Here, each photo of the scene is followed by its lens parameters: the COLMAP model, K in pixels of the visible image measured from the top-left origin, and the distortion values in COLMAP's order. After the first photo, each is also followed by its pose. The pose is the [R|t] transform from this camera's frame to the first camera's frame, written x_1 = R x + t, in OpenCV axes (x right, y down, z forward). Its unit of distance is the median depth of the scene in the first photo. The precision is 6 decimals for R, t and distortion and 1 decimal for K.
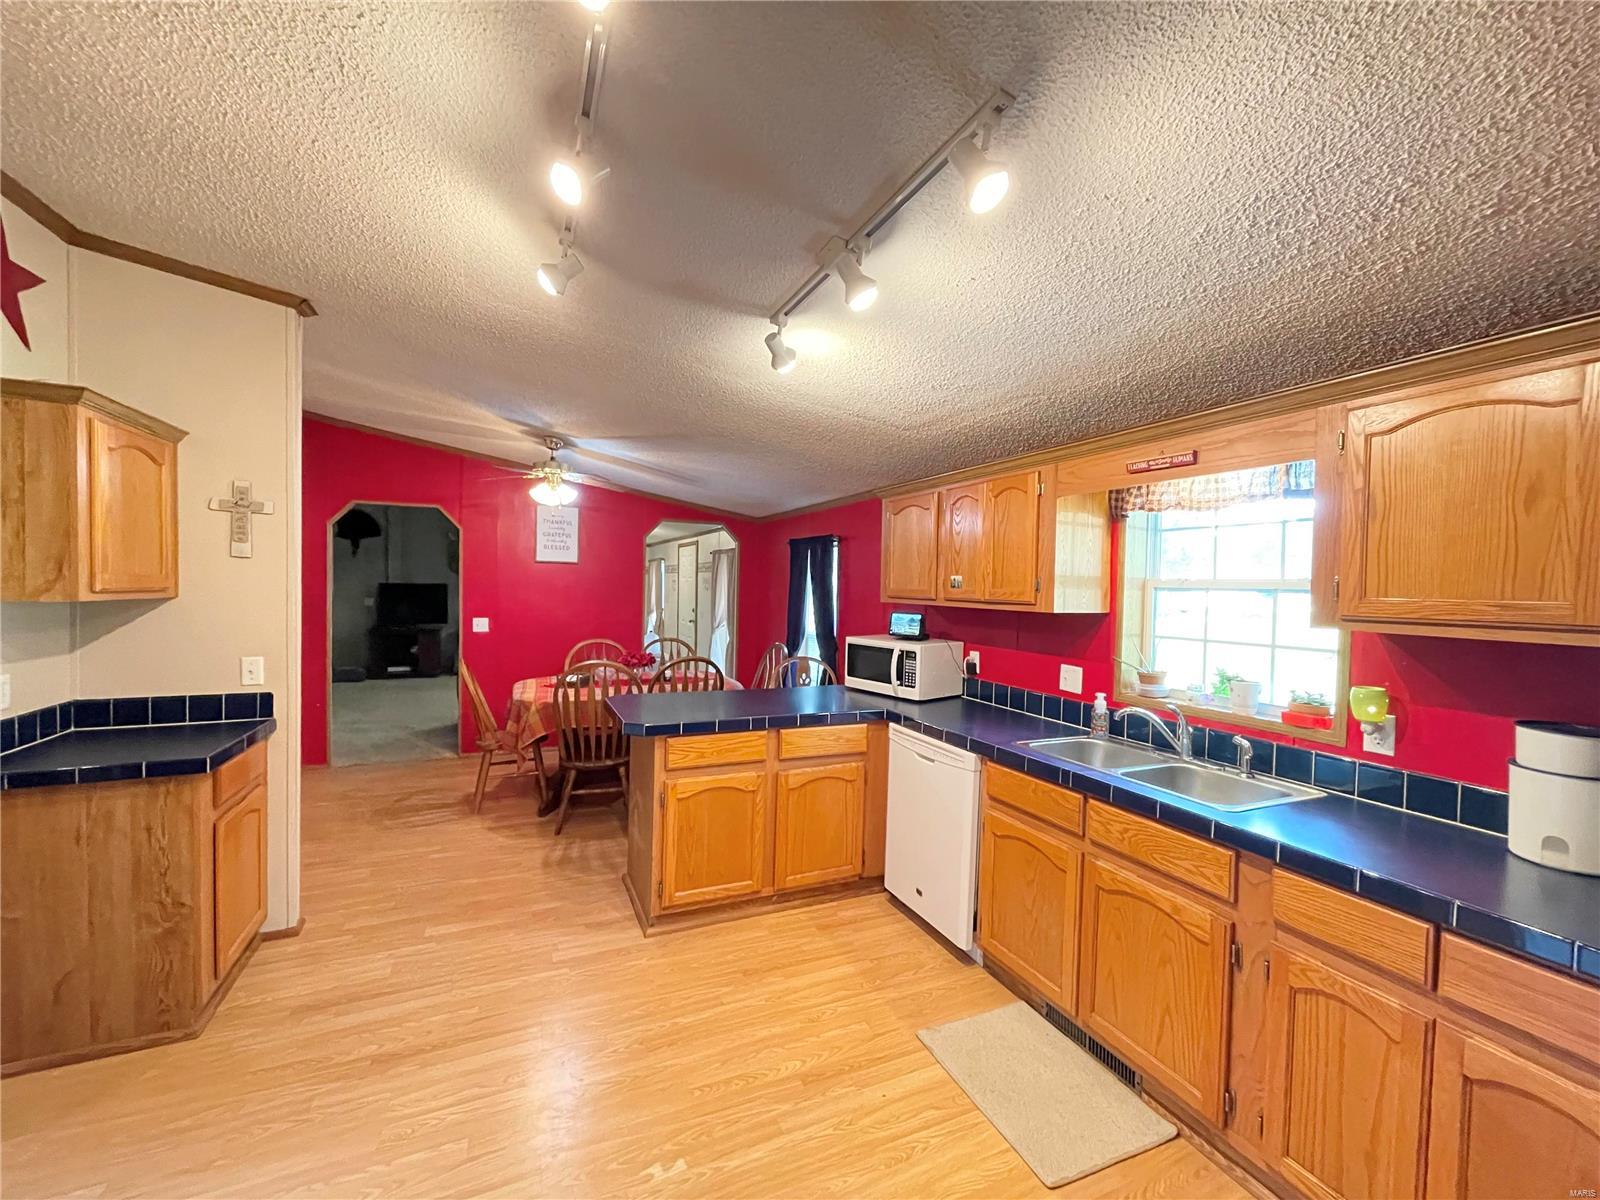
lens RADIAL K [[647.2, 0, 794.3], [0, 647.2, 600.8], [0, 0, 1]] dist [-0.004110, 0.001520]
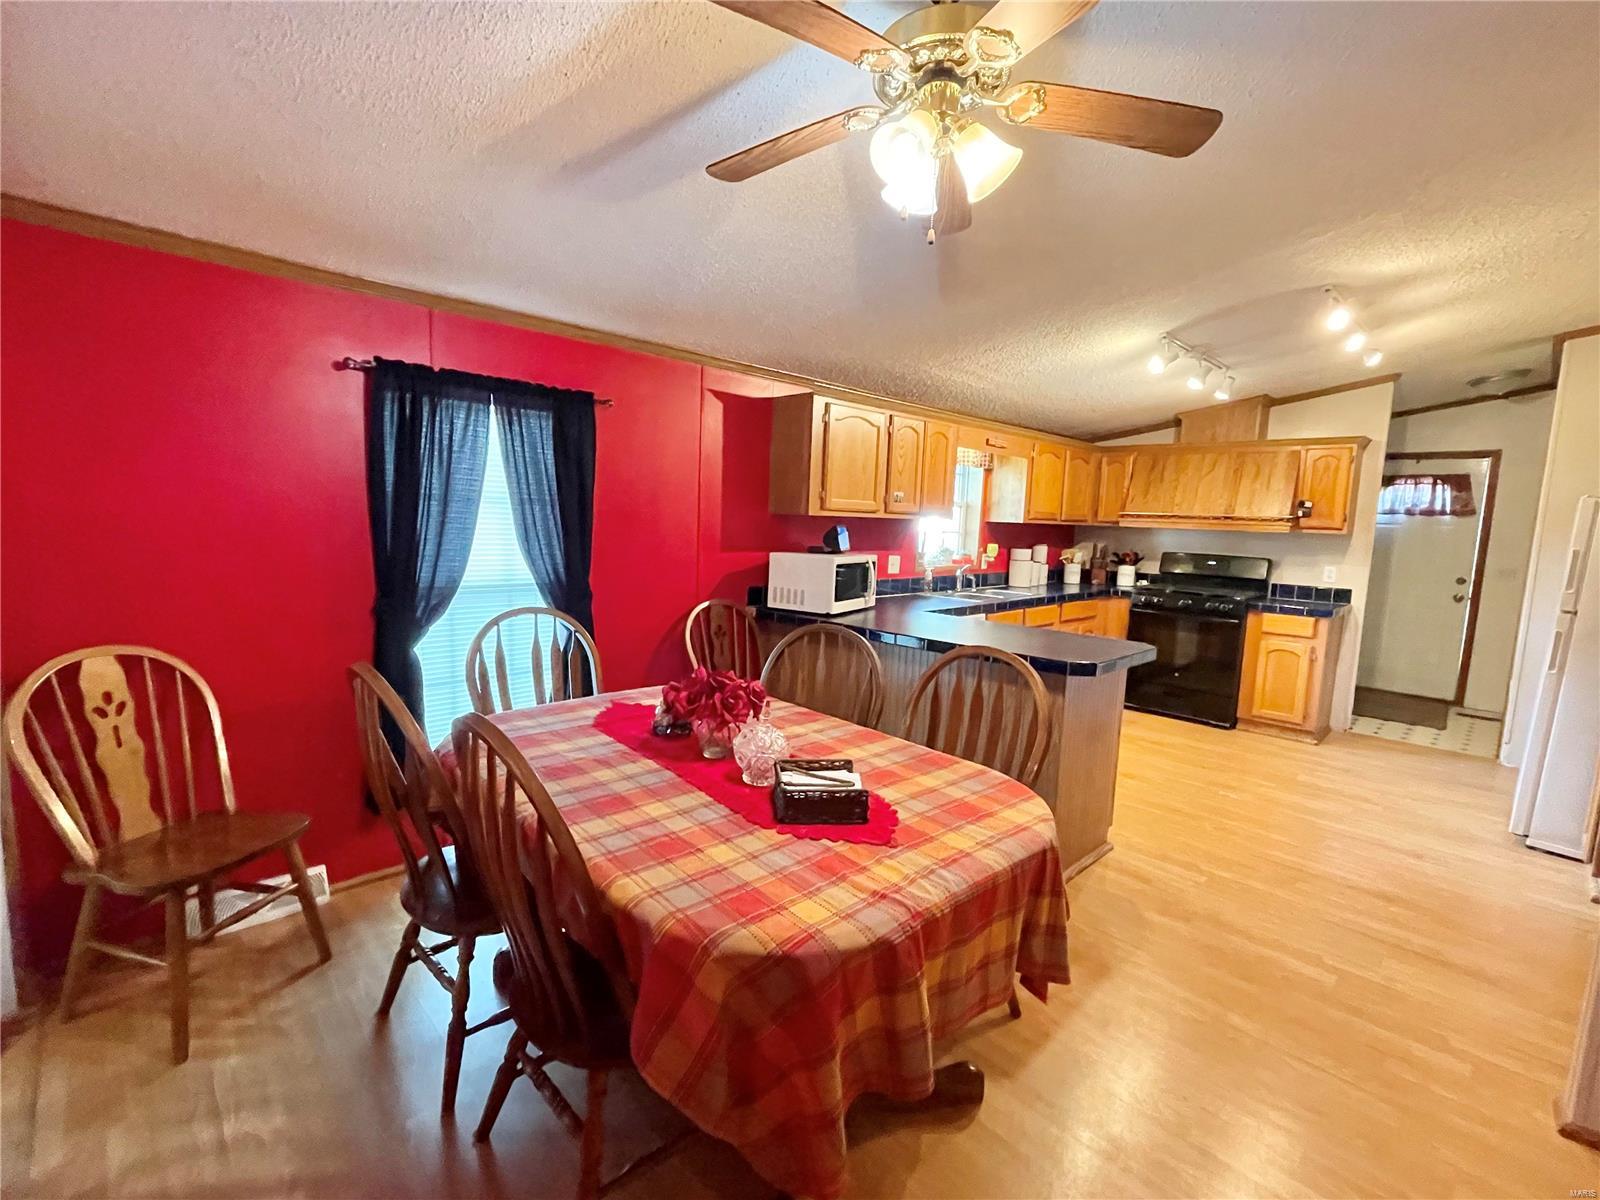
lens RADIAL K [[715.3, 0, 787.3], [0, 715.3, 603.4], [0, 0, 1]] dist [-0.003851, 0.003356]
pose [[-0.340898, -0.146575, 0.928604, -1.023801], [-0.019857, 0.988673, 0.148767, -0.029837], [-0.939891, 0.032275, -0.339947, 1.800762]]
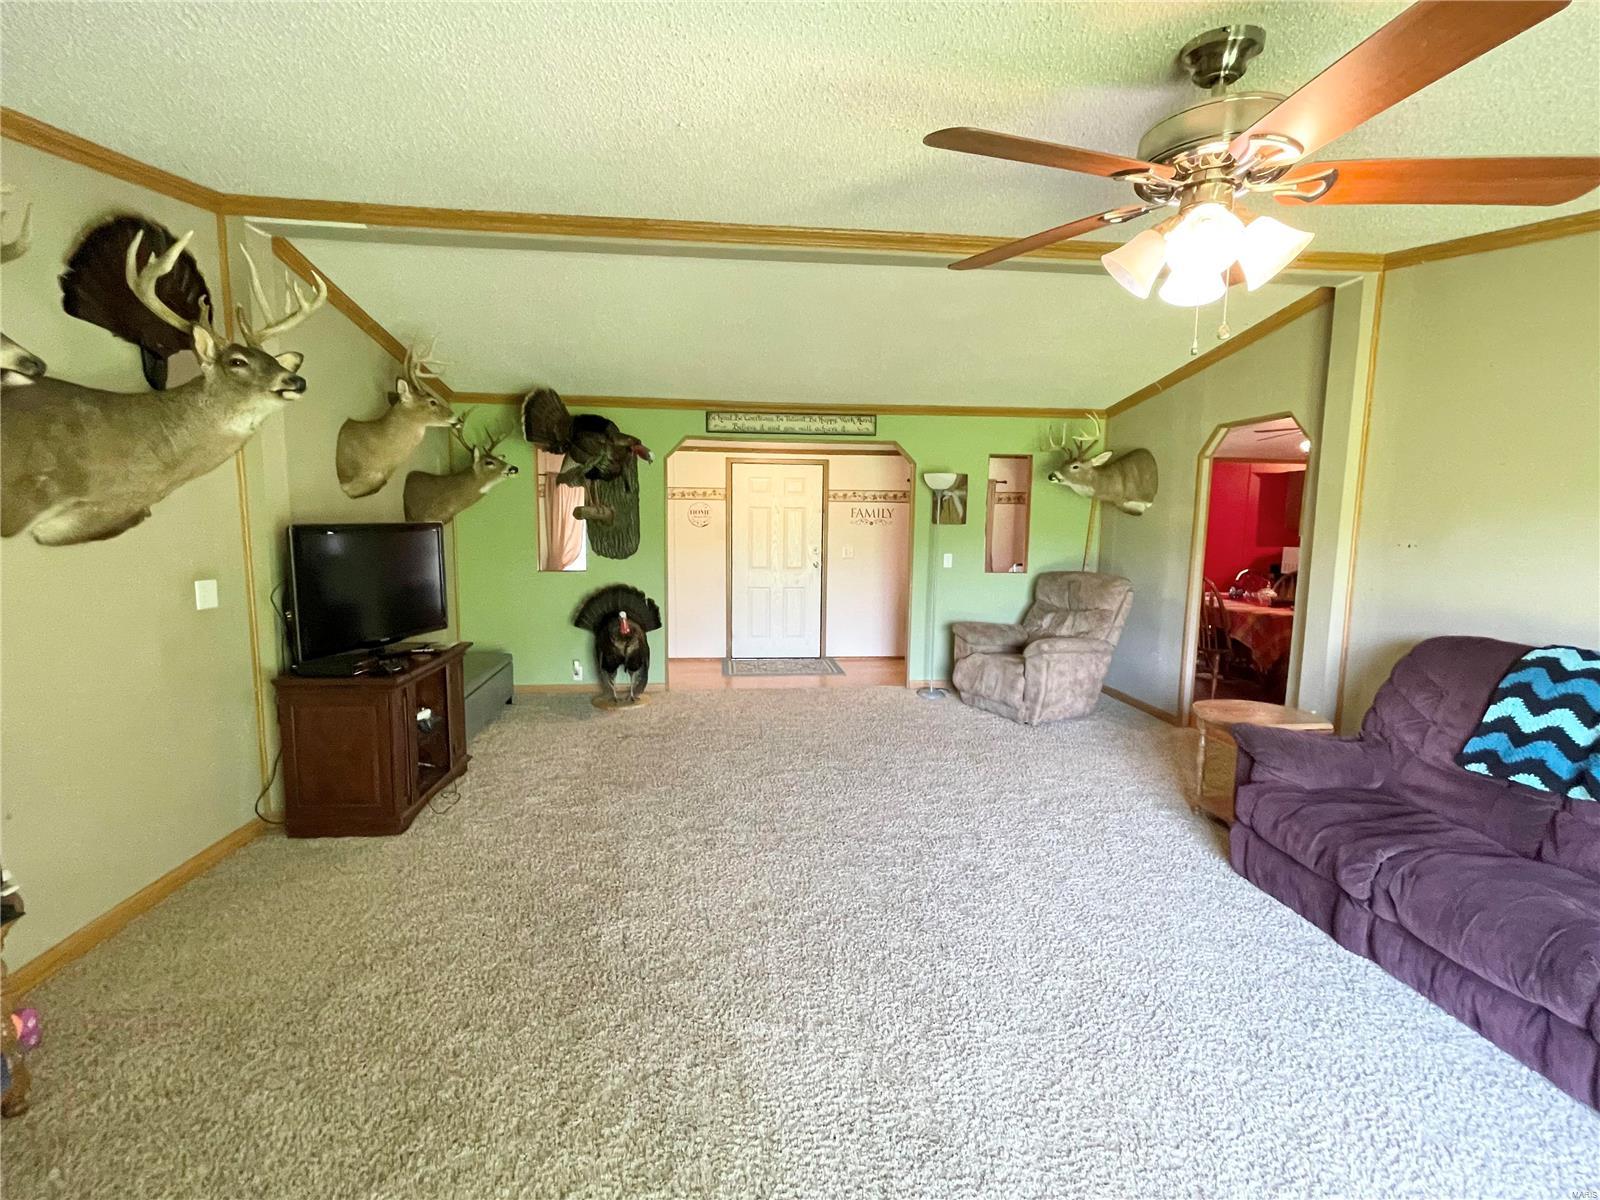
lens RADIAL K [[715.3, 0, 790.4], [0, 715.3, 597.1], [0, 0, 1]] dist [-0.003851, 0.003356]
pose [[0.312925, -0.116380, 0.942621, -2.942480], [0.020908, 0.993068, 0.115668, -0.089503], [-0.949548, -0.016487, 0.313189, 2.304741]]
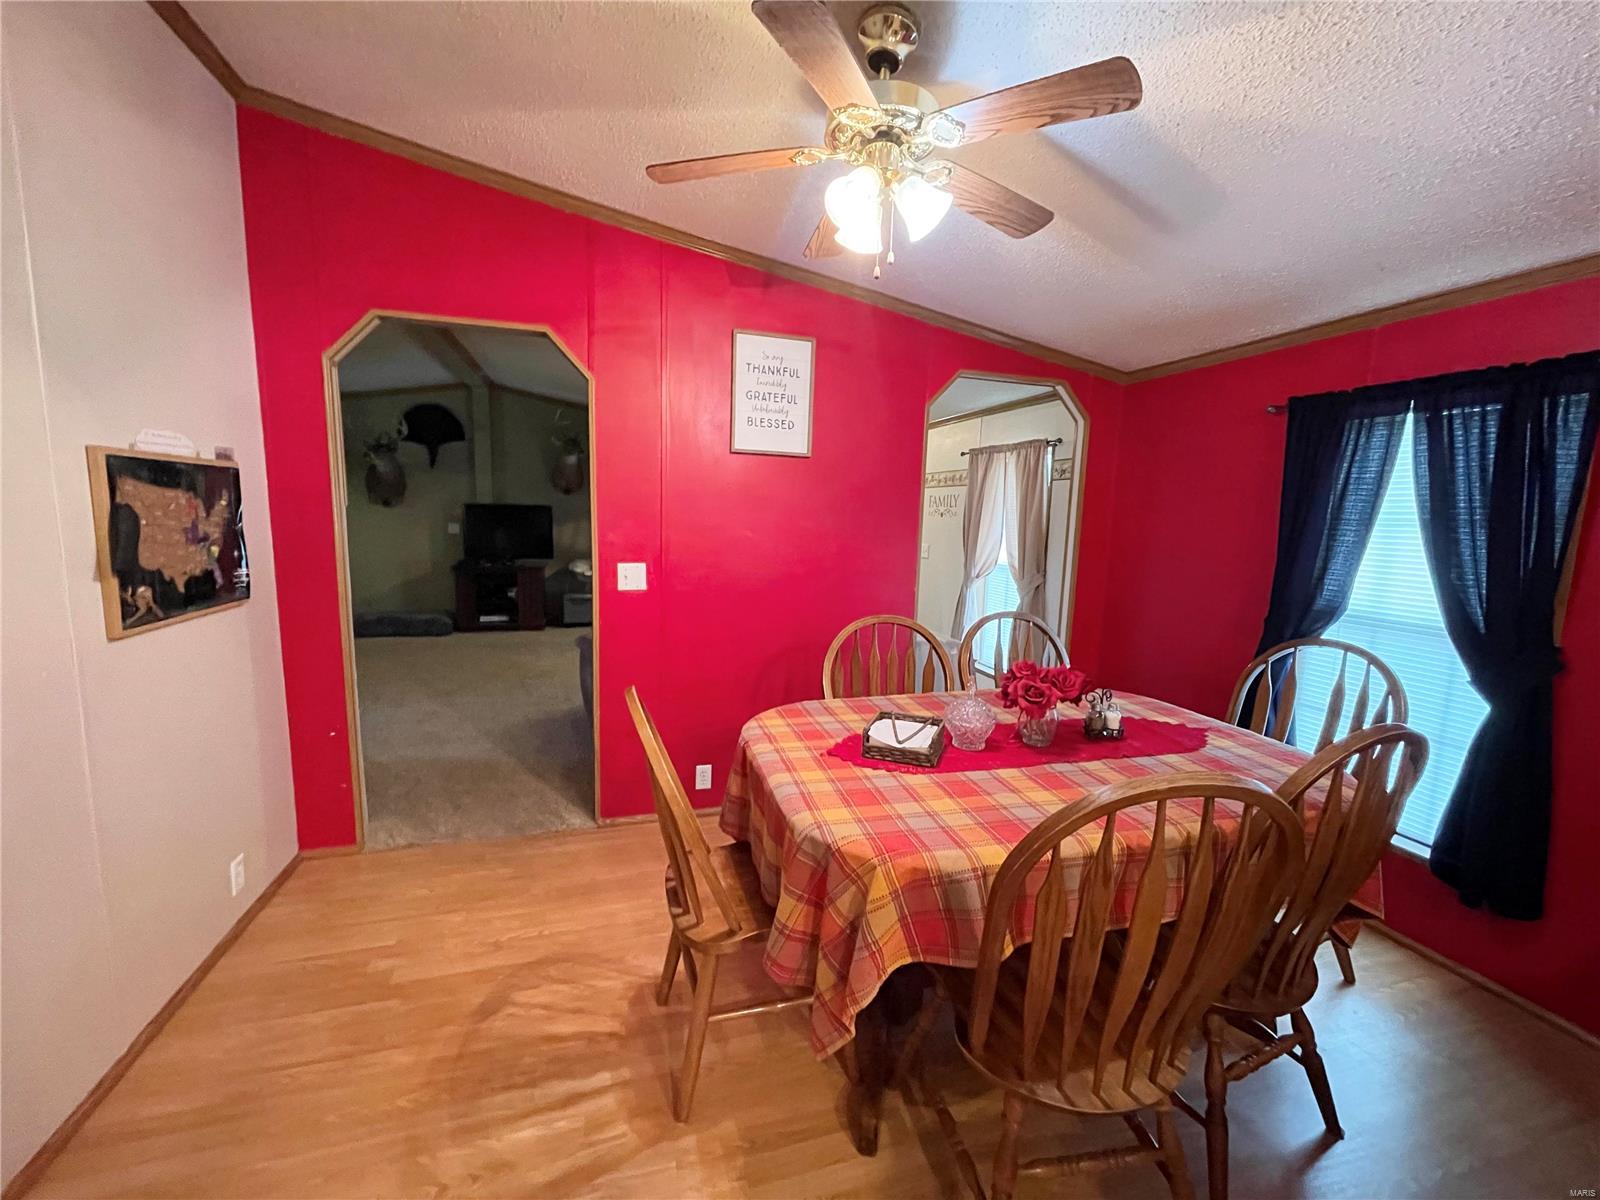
lens RADIAL K [[647.2, 0, 798.8], [0, 647.2, 597.2], [0, 0, 1]] dist [-0.004110, 0.001520]
pose [[0.993139, 0.022601, -0.114737, -0.569940], [-0.010874, 0.994743, 0.101826, 0.001302], [0.116435, -0.099880, 0.988163, 0.985378]]
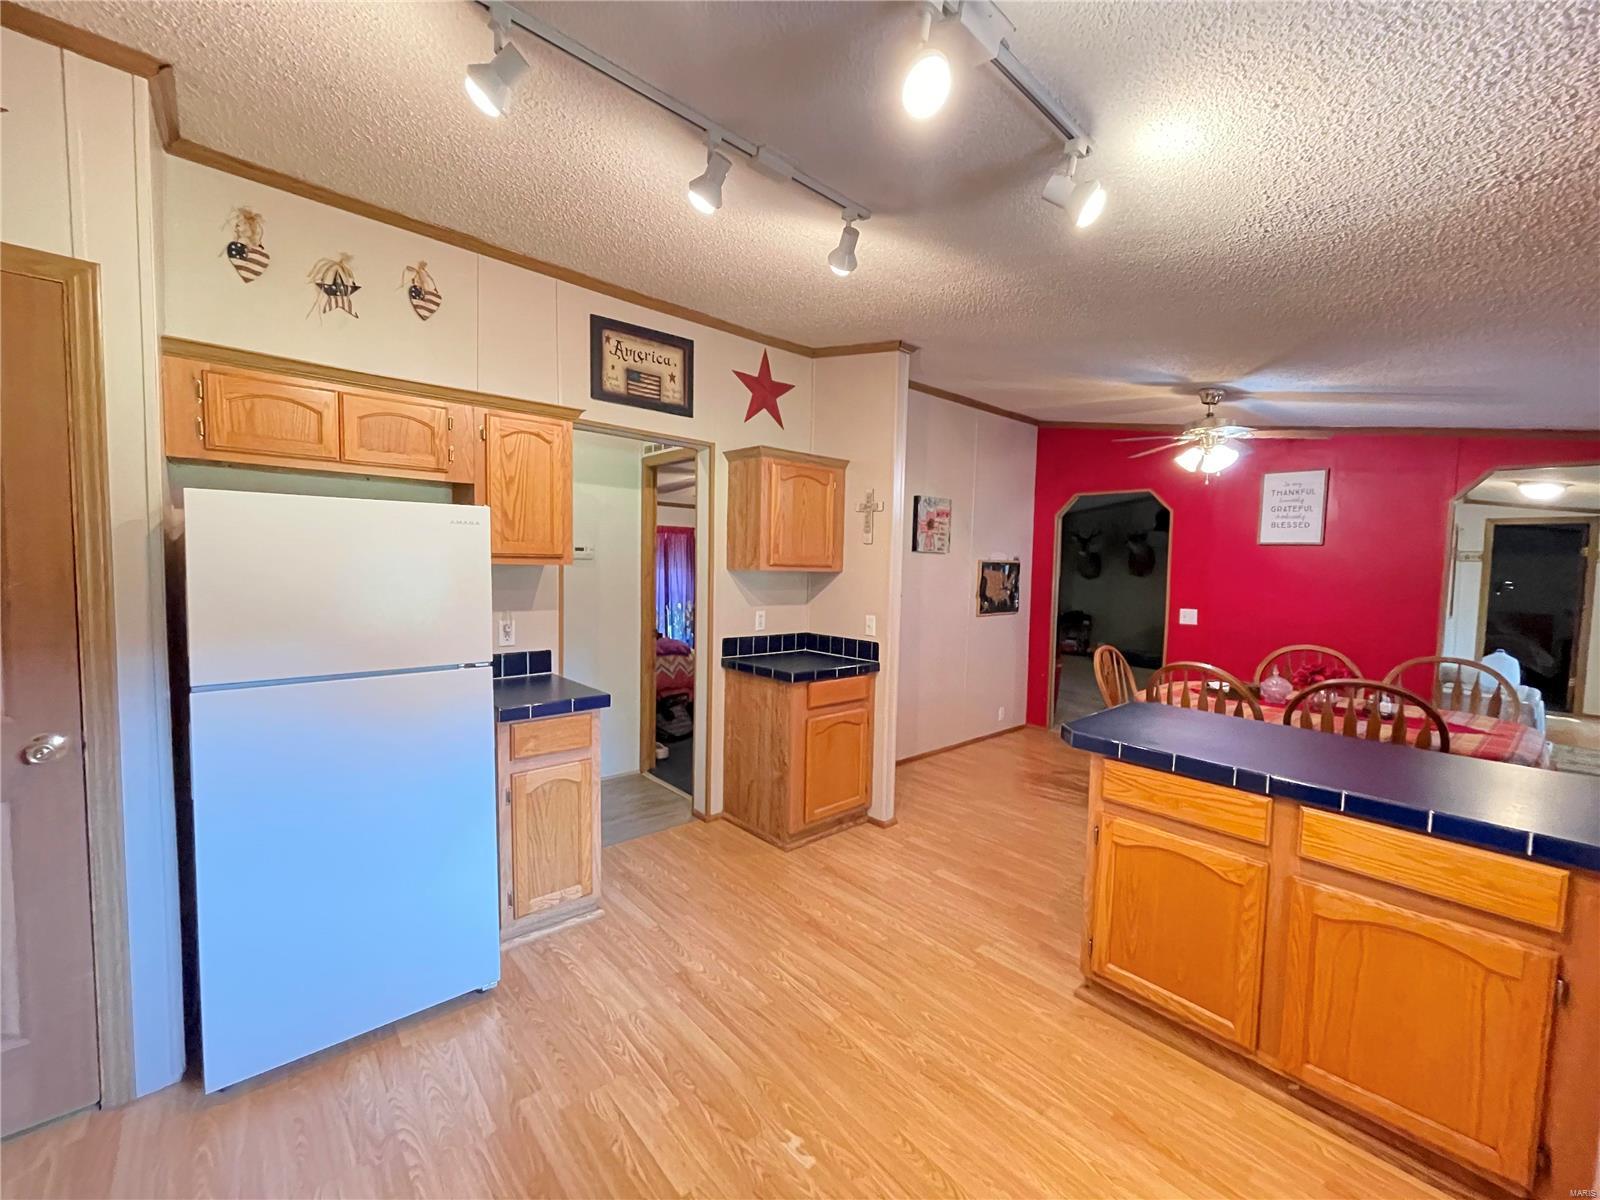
lens RADIAL K [[647.2, 0, 791.2], [0, 647.2, 597.9], [0, 0, 1]] dist [-0.004110, 0.001520]
pose [[0.299367, 0.041238, -0.953246, 0.397446], [-0.040878, 0.998703, 0.030367, 0.012999], [0.953262, 0.029876, 0.300665, 0.387906]]
